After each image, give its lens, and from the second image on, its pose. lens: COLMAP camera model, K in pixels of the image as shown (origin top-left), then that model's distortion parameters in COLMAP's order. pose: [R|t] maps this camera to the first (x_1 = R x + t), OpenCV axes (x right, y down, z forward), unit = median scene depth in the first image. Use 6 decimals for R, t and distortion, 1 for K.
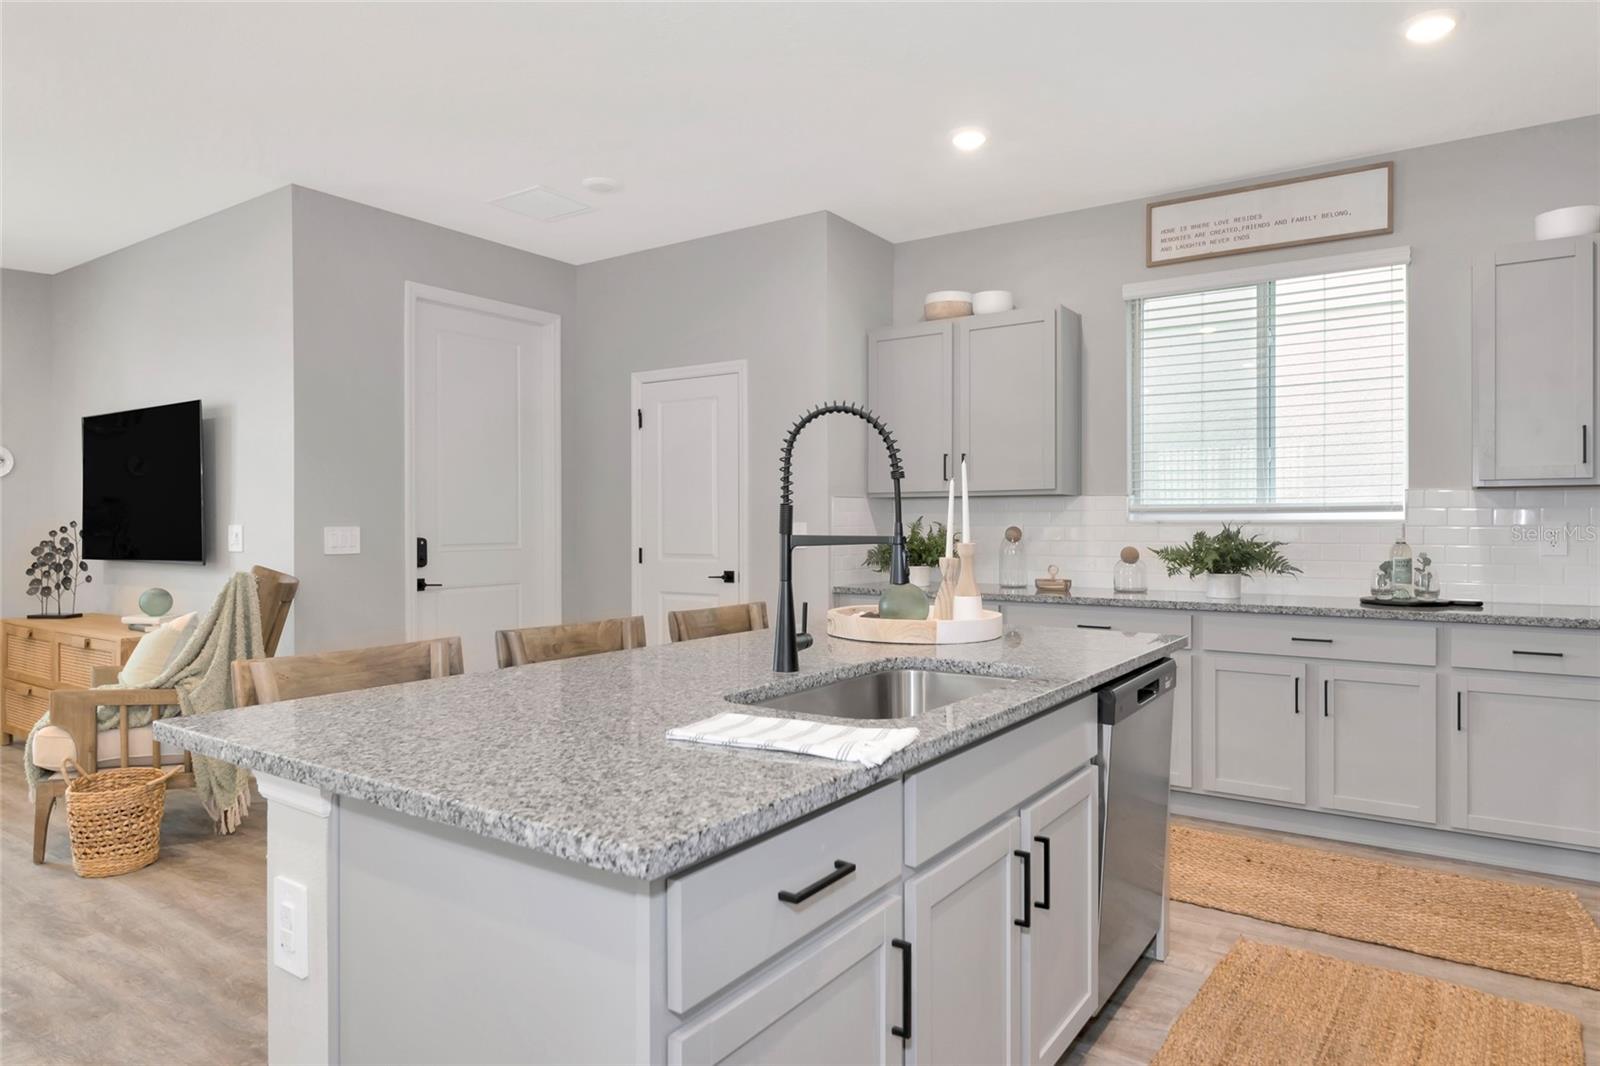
lens RADIAL K [[960.4, 0, 803.1], [0, 960.4, 527.5], [0, 0, 1]] dist [-0.002257, 0.001804]
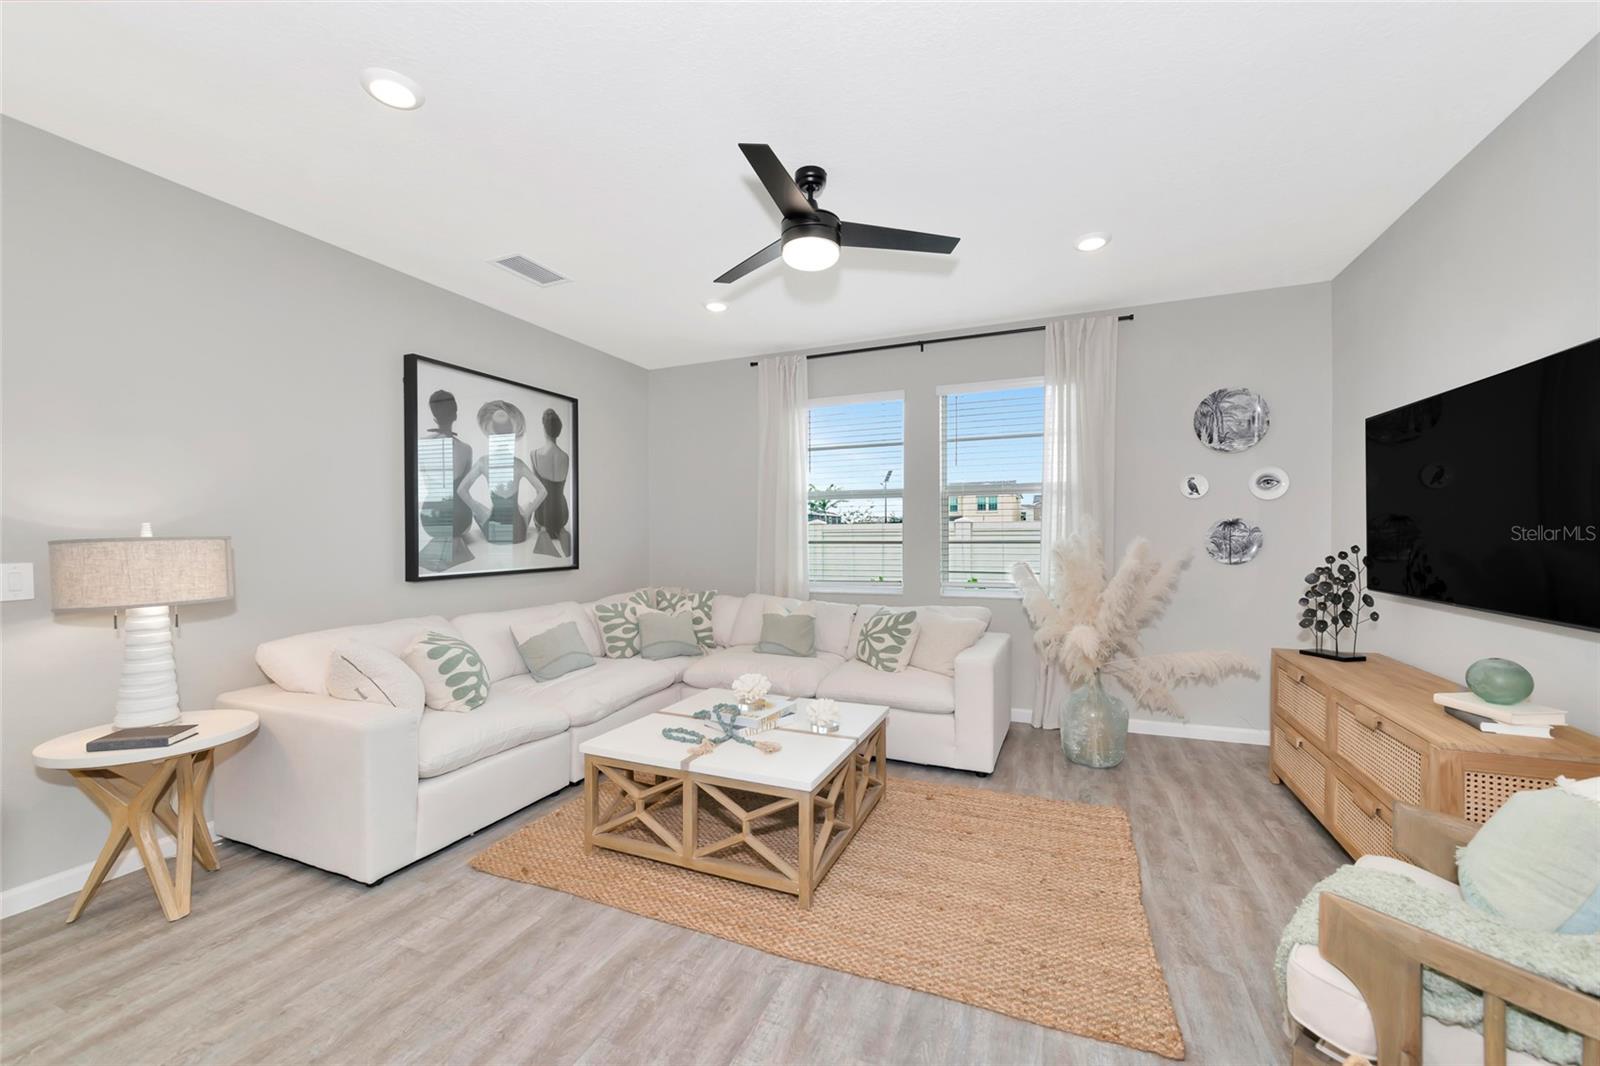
lens RADIAL K [[622.5, 0, 805.4], [0, 622.5, 542.5], [0, 0, 1]] dist [-0.003347, -0.000107]
pose [[0.204047, 0.009296, -0.978917, -0.330624], [-0.001654, 0.999957, 0.009151, -0.013437], [0.978960, -0.000248, 0.204054, 0.423077]]
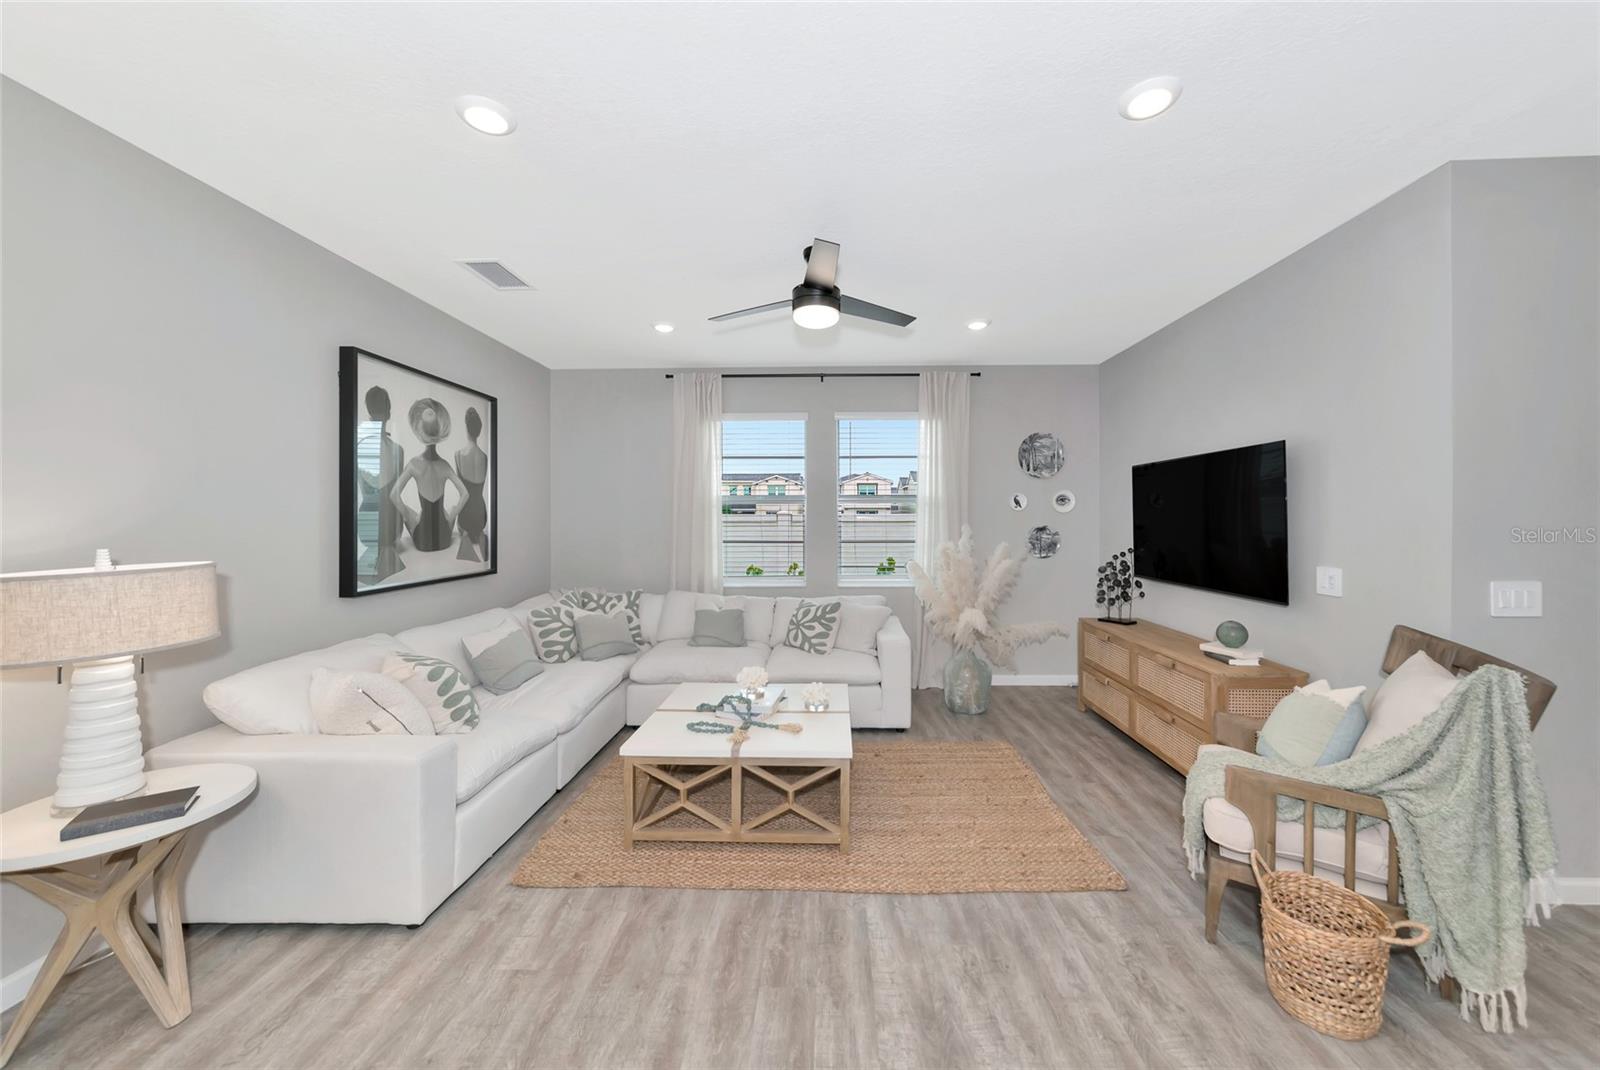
lens RADIAL K [[582.8, 0, 825.1], [0, 582.8, 519.2], [0, 0, 1]] dist [0.002489, 0.000206]
pose [[0.553721, 0.000224, -0.832702, -0.340688], [-0.006891, 0.999967, -0.004313, -0.039302], [0.832674, 0.008127, 0.553704, 0.232844]]
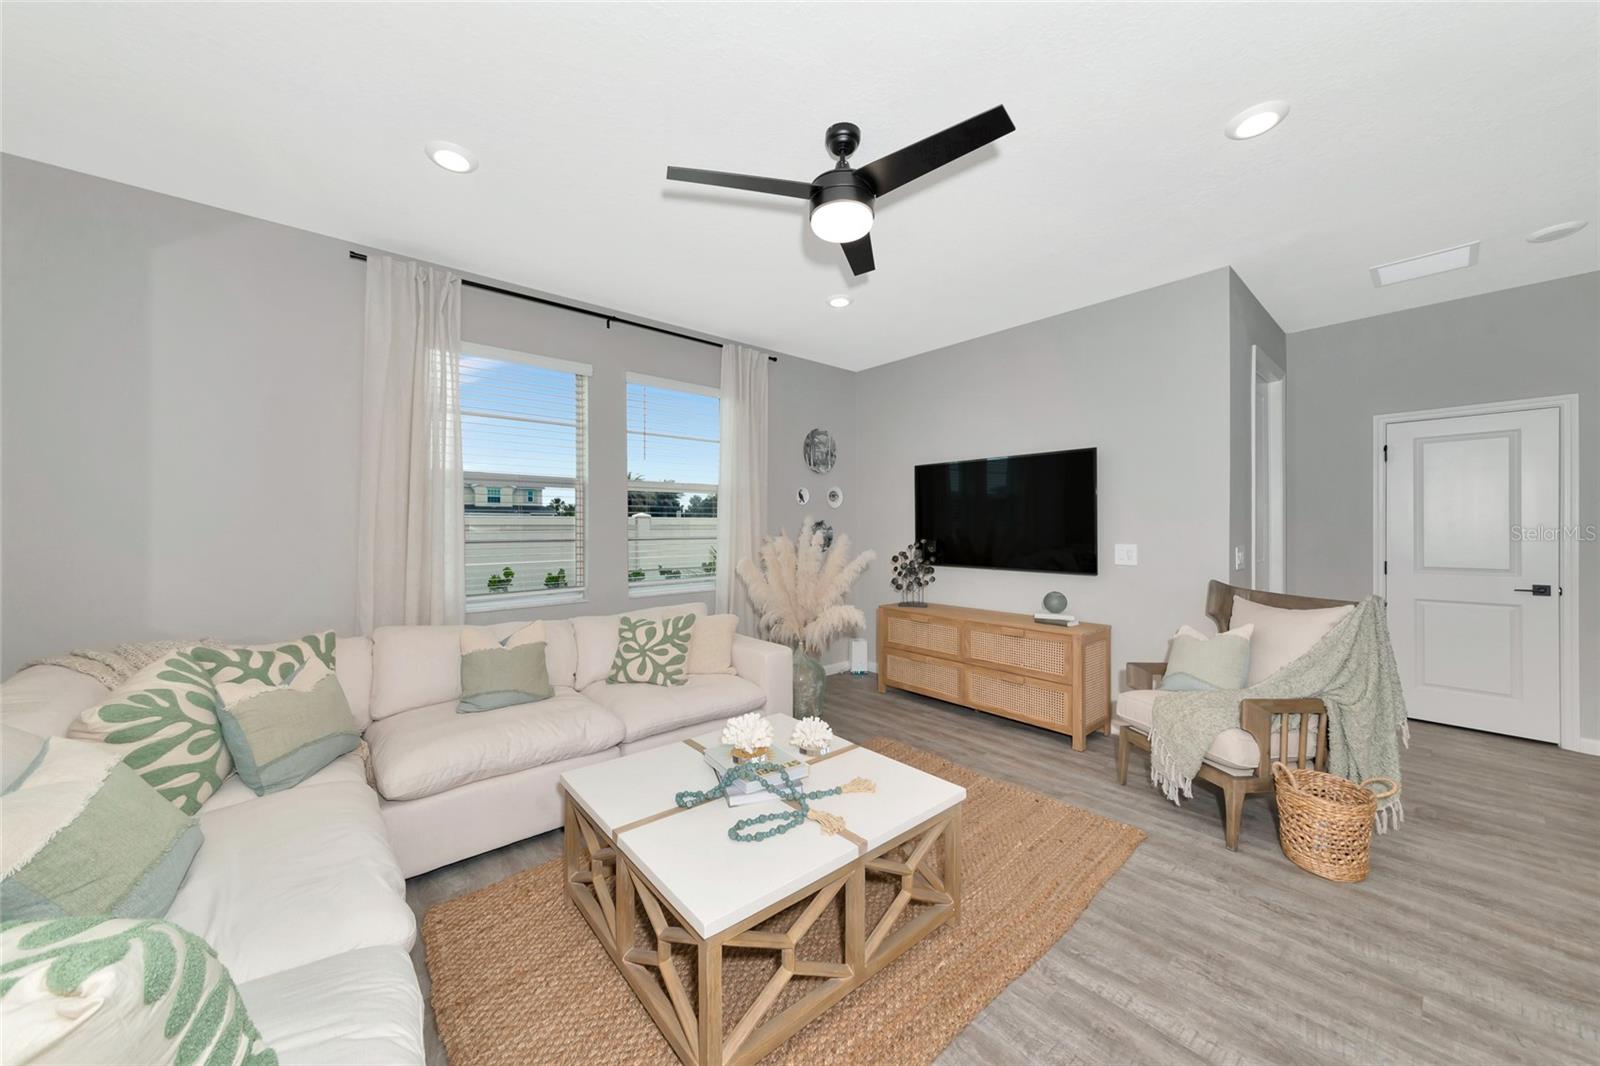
lens RADIAL K [[564.2, 0, 816.6], [0, 564.2, 526.5], [0, 0, 1]] dist [0.000719, -0.000030]
pose [[0.967410, -0.002415, -0.253205, -0.709135], [0.000106, 0.999958, -0.009132, -0.016699], [0.253217, 0.008807, 0.967369, 0.147674]]
